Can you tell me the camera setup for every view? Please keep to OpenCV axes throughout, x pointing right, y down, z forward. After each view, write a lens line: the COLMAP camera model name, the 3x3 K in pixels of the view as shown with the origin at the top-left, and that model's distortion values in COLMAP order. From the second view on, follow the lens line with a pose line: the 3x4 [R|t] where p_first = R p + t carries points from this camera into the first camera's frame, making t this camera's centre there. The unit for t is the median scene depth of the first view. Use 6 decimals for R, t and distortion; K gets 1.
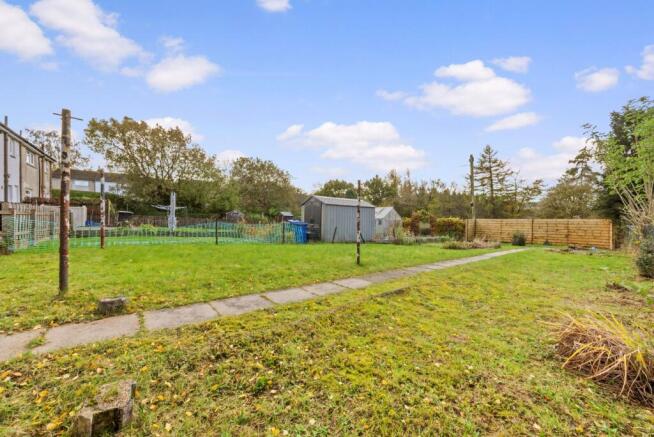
lens RADIAL K [[244.4, 0, 324.5], [0, 244.4, 220.0], [0, 0, 1]] dist [0.000931, 0.000060]
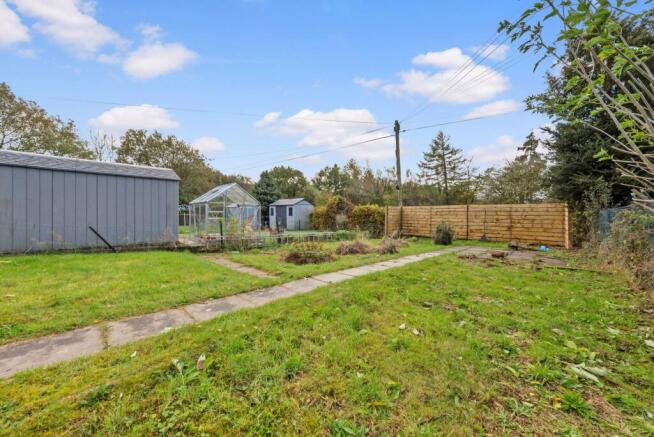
lens RADIAL K [[246.8, 0, 330.8], [0, 246.8, 207.8], [0, 0, 1]] dist [-0.000739, -0.000029]
pose [[0.992478, -0.003561, 0.122375, 0.147593], [0.006414, 0.999717, -0.022929, 0.007188], [-0.122259, 0.023542, 0.992219, 0.134301]]
